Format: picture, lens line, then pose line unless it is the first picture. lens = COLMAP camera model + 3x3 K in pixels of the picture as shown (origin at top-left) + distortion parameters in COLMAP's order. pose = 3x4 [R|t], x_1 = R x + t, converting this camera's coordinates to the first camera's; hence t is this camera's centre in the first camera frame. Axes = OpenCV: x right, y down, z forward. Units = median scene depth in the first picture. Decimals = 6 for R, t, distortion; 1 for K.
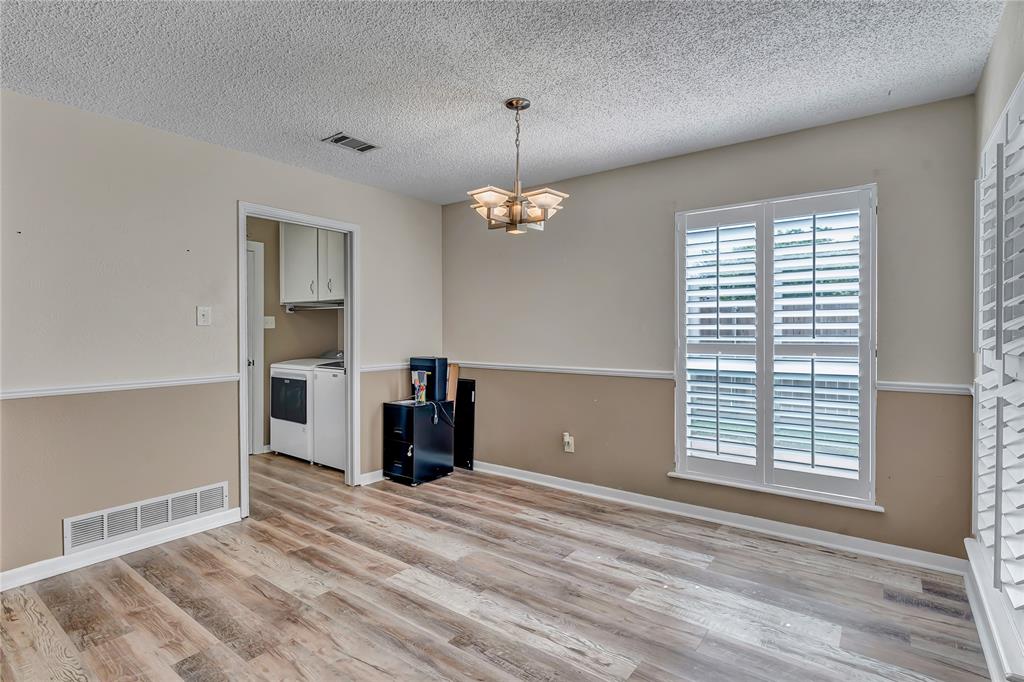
lens RADIAL K [[500.8, 0, 512.0], [0, 500.8, 341.0], [0, 0, 1]] dist [-0.001632, -0.000278]
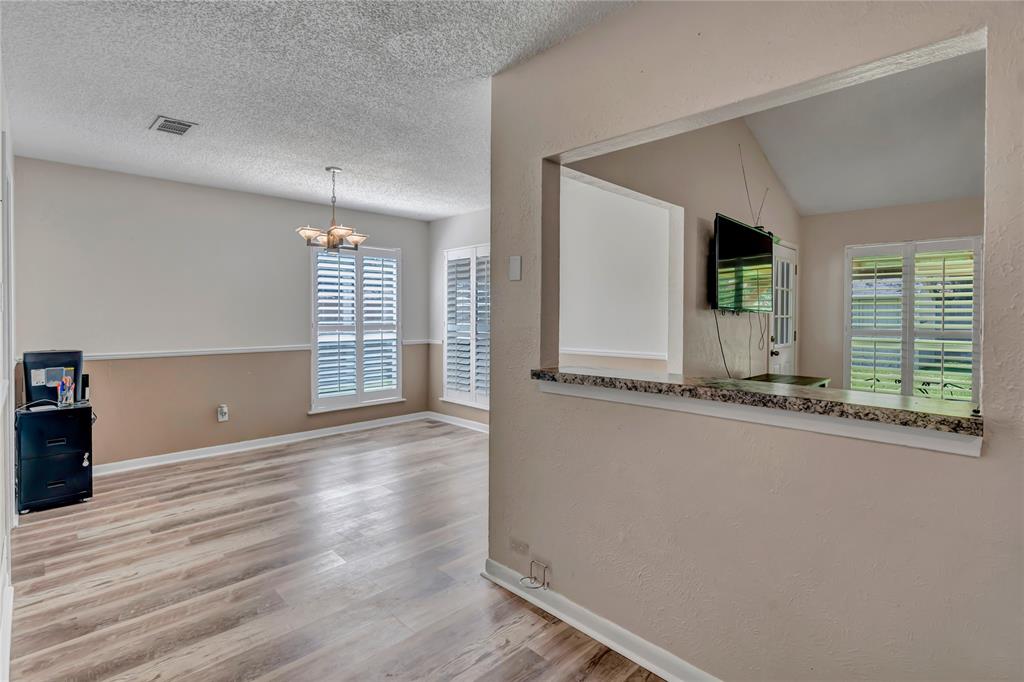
lens RADIAL K [[496.4, 0, 511.4], [0, 496.4, 323.3], [0, 0, 1]] dist [-0.000747, 0.000233]
pose [[0.129153, -0.012851, 0.991541, -1.178566], [0.018416, 0.999775, 0.010559, -0.008350], [-0.991454, 0.016897, 0.129361, 0.218341]]
